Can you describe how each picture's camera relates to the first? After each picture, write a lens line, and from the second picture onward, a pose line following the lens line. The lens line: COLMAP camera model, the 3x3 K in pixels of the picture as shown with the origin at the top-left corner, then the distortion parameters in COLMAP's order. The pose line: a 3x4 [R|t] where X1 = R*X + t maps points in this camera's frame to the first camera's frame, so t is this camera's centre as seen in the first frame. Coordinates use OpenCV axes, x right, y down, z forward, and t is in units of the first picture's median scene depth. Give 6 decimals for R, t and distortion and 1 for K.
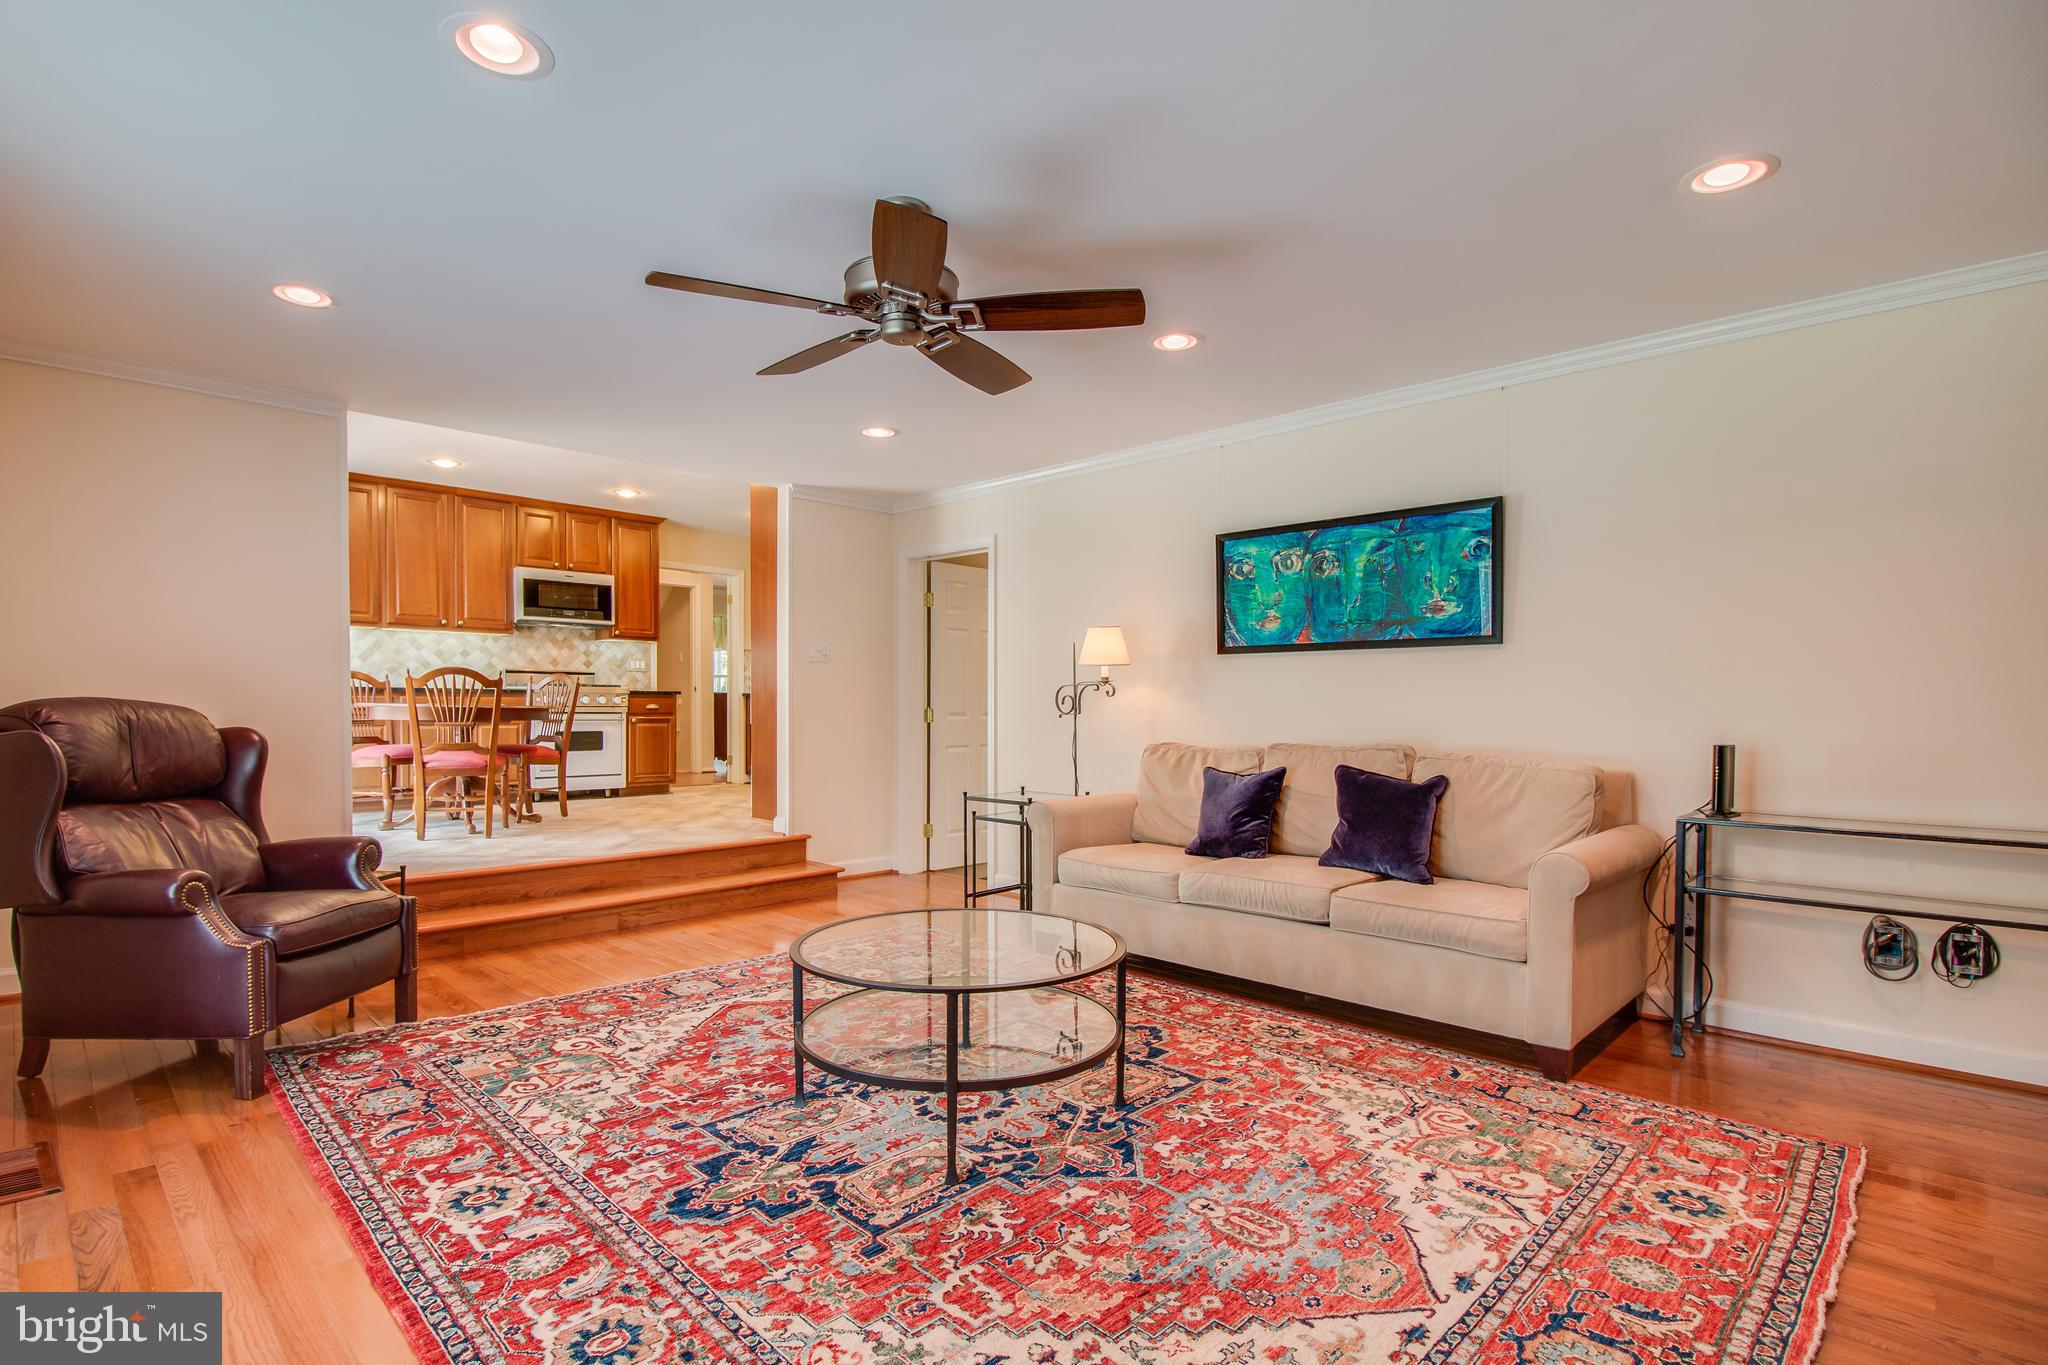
lens RADIAL K [[1017.8, 0, 1009.9], [0, 1017.8, 726.9], [0, 0, 1]] dist [-0.001174, -0.000317]
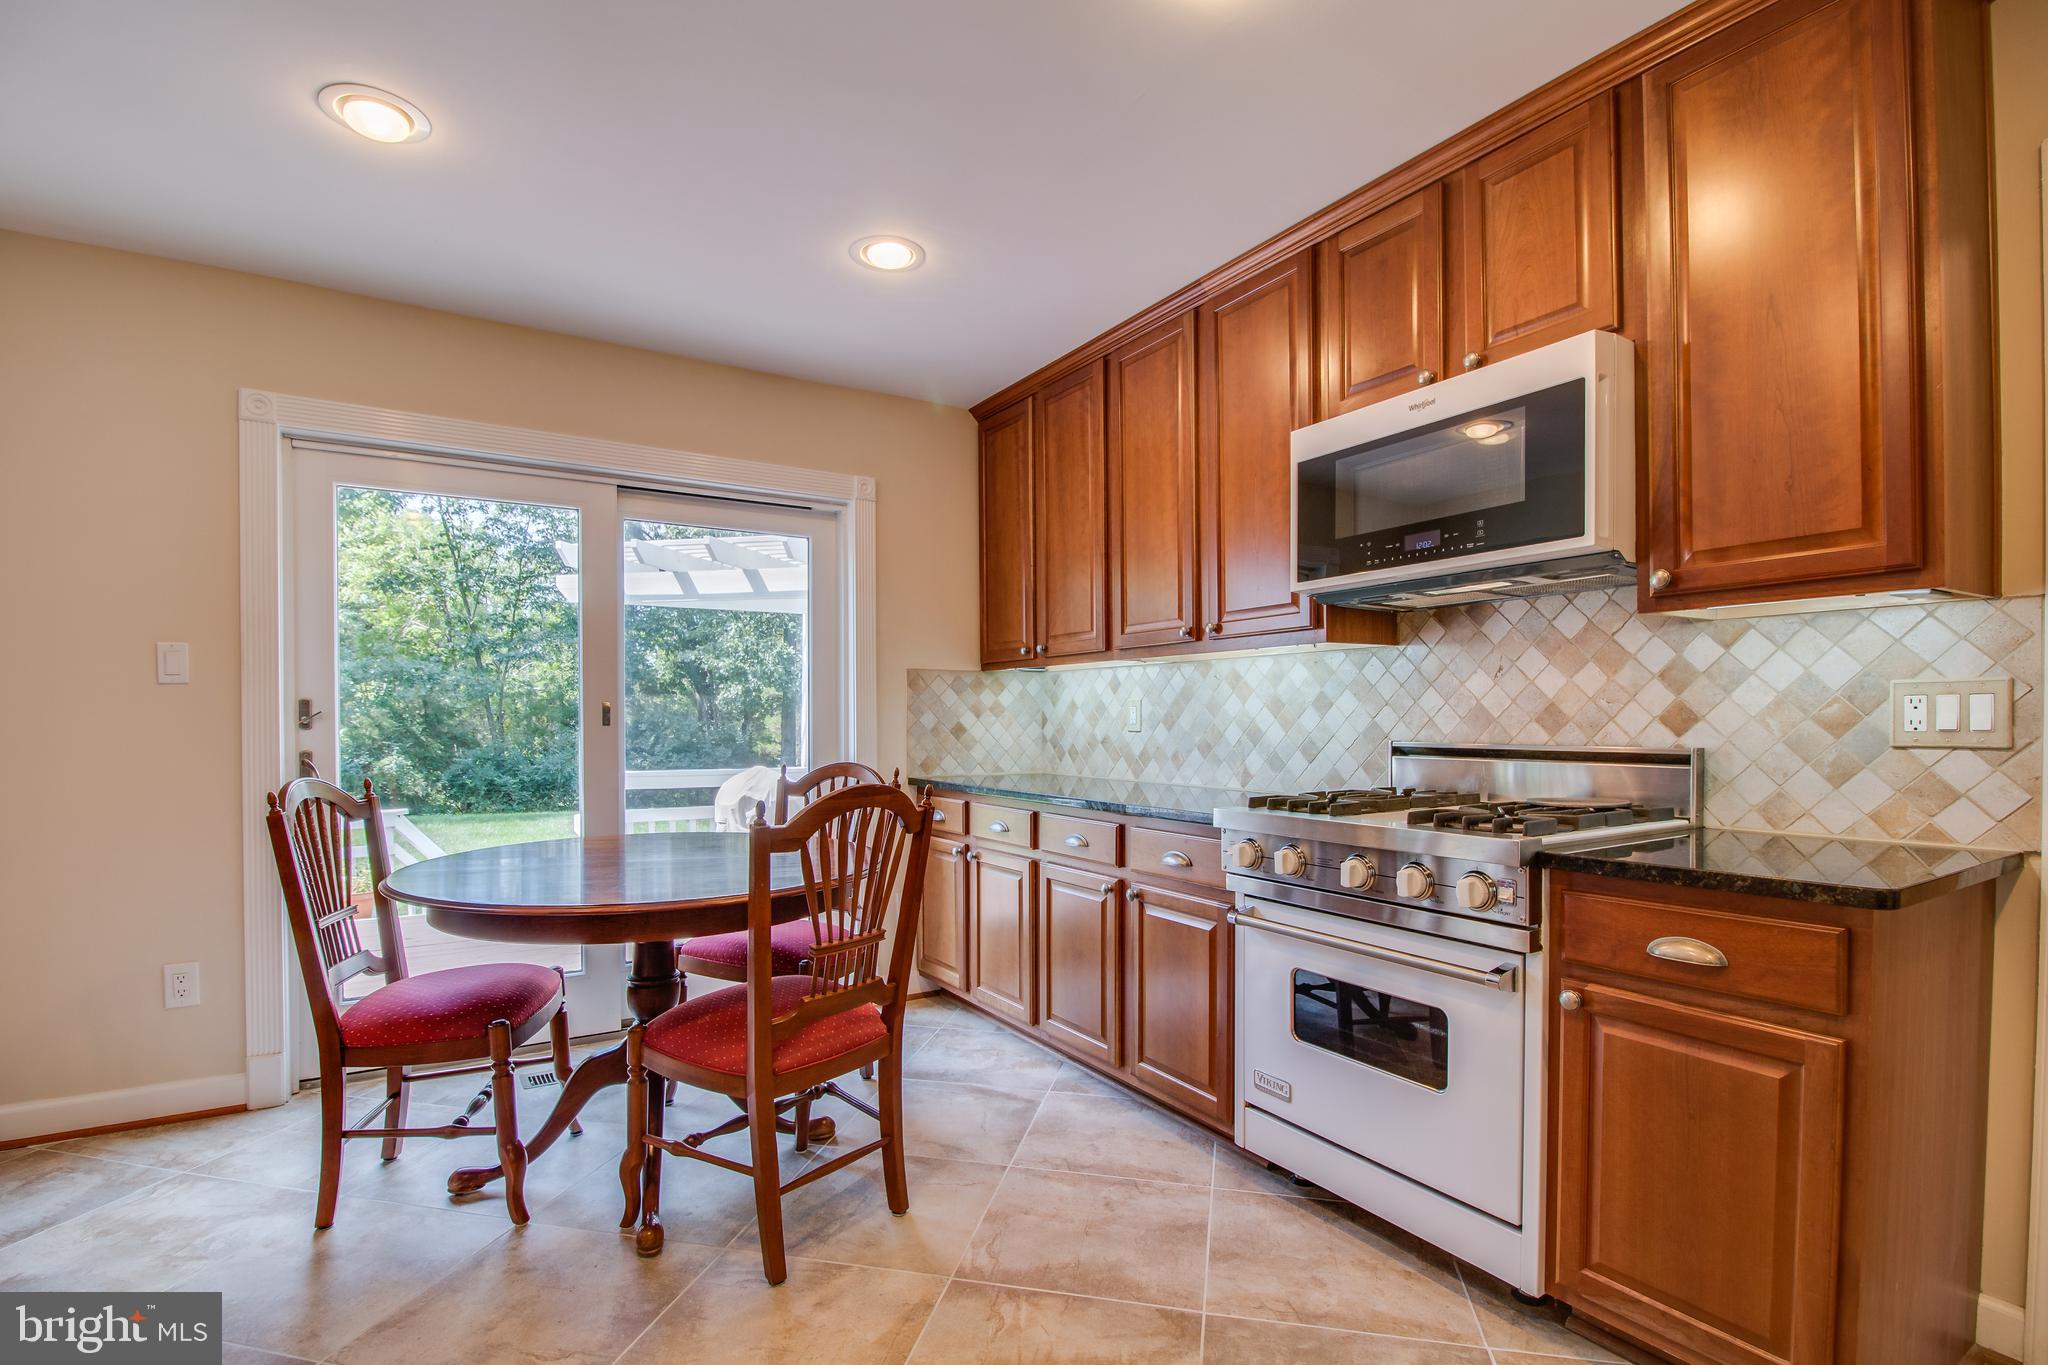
lens RADIAL K [[955.4, 0, 1005.9], [0, 955.4, 730.8], [0, 0, 1]] dist [-0.009410, -0.005129]
pose [[-0.233518, 0.003814, -0.972345, -0.155186], [-0.019544, 0.999772, 0.008615, -0.059609], [0.972156, 0.021015, -0.233390, 0.923297]]
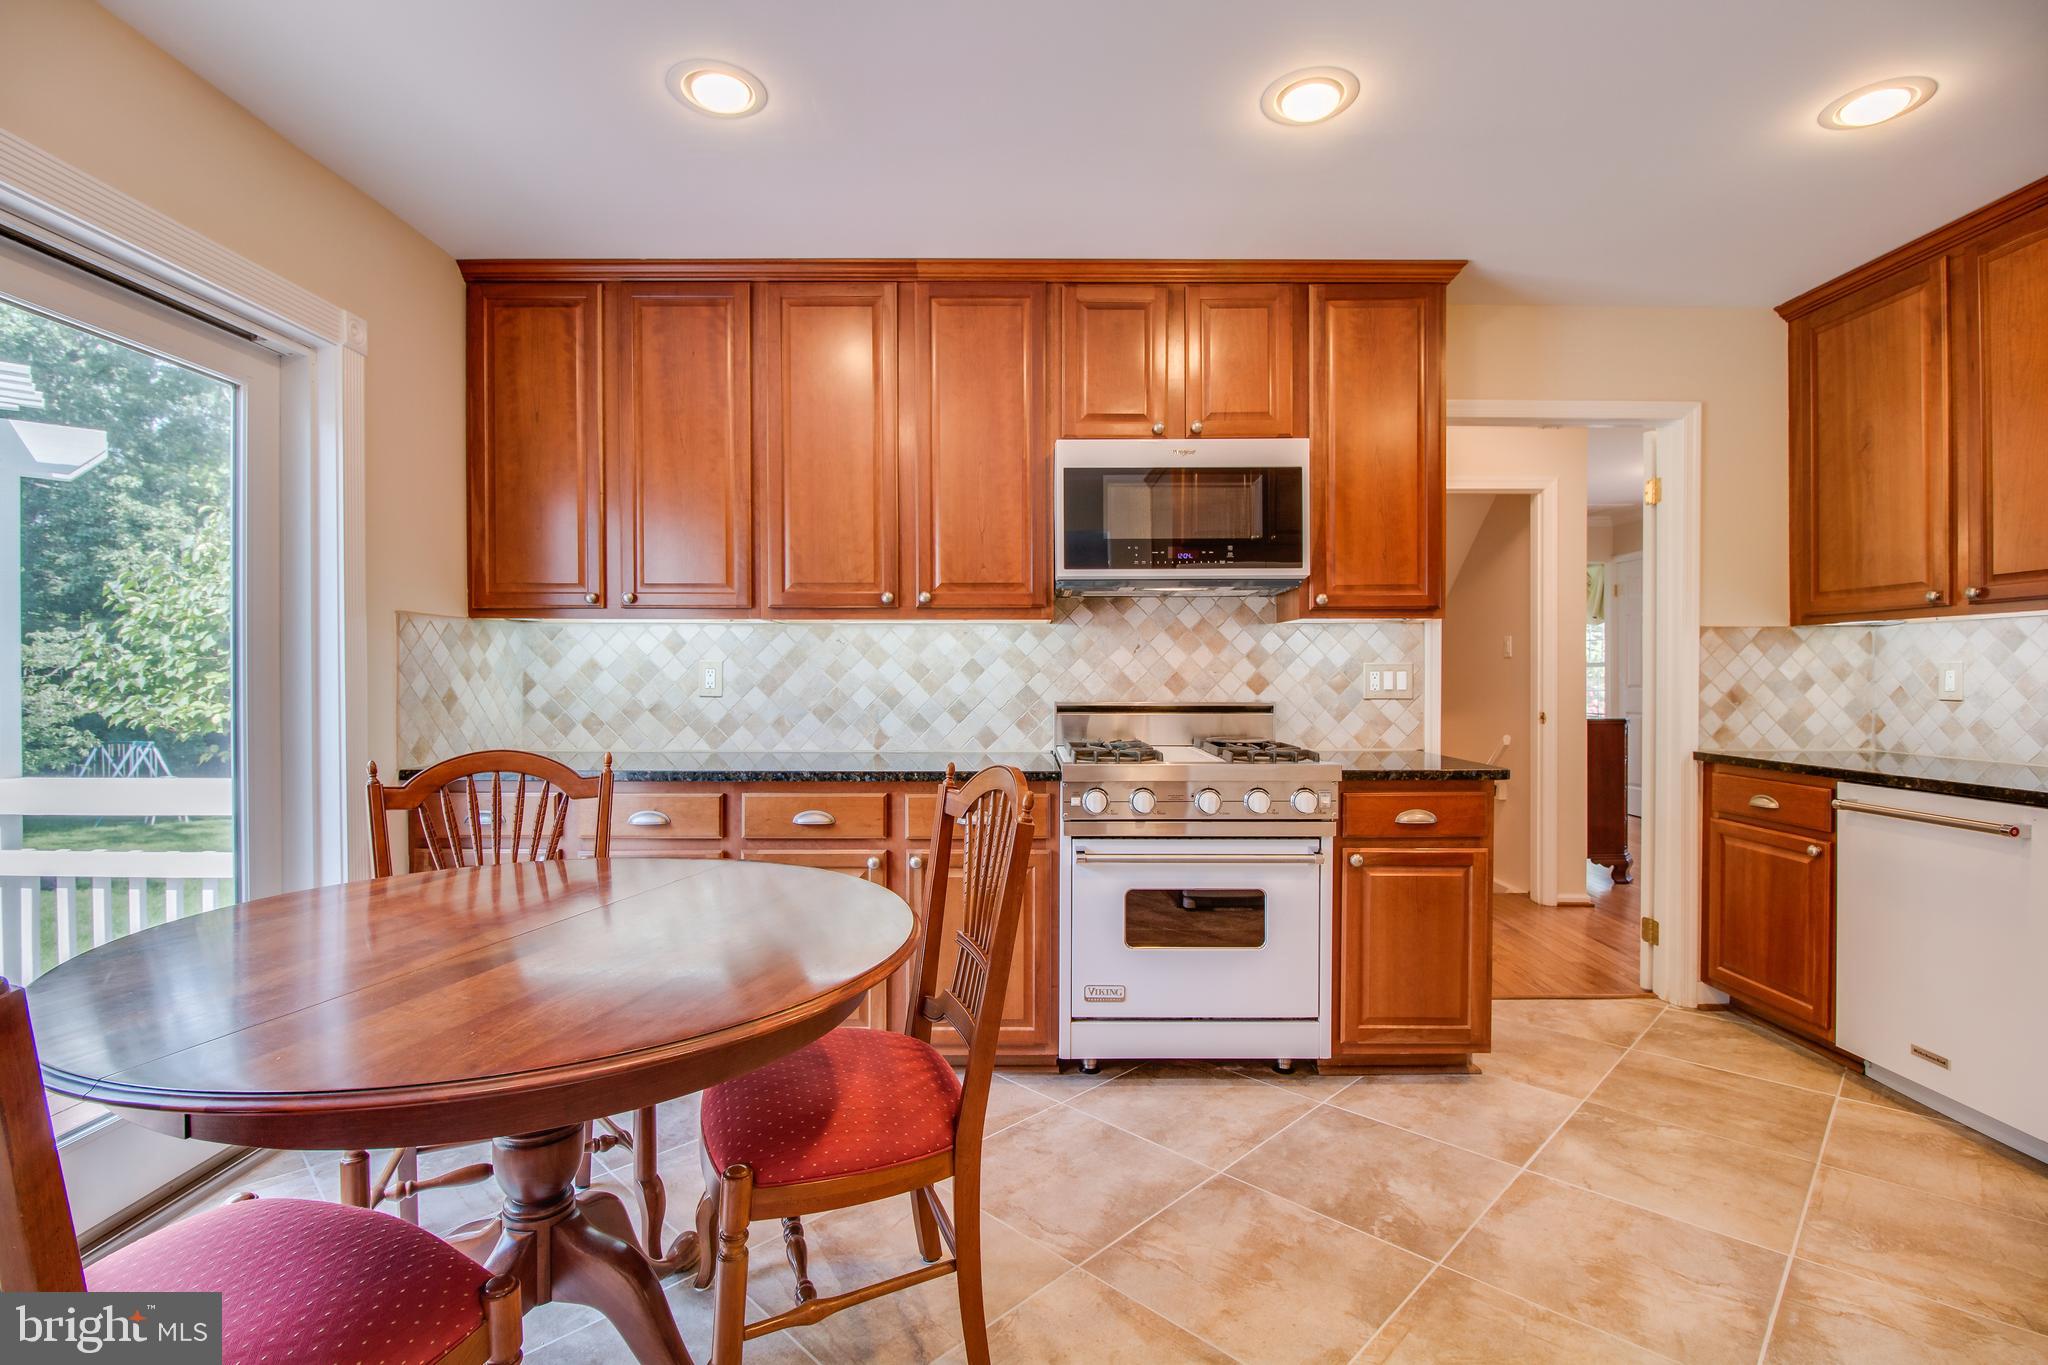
lens RADIAL K [[955.4, 0, 1017.8], [0, 955.4, 678.5], [0, 0, 1]] dist [-0.009410, -0.005129]
pose [[0.704757, -0.004351, -0.709436, -0.224882], [-0.009018, 0.999845, -0.015090, -0.059306], [0.709392, 0.017032, 0.704609, 0.694880]]
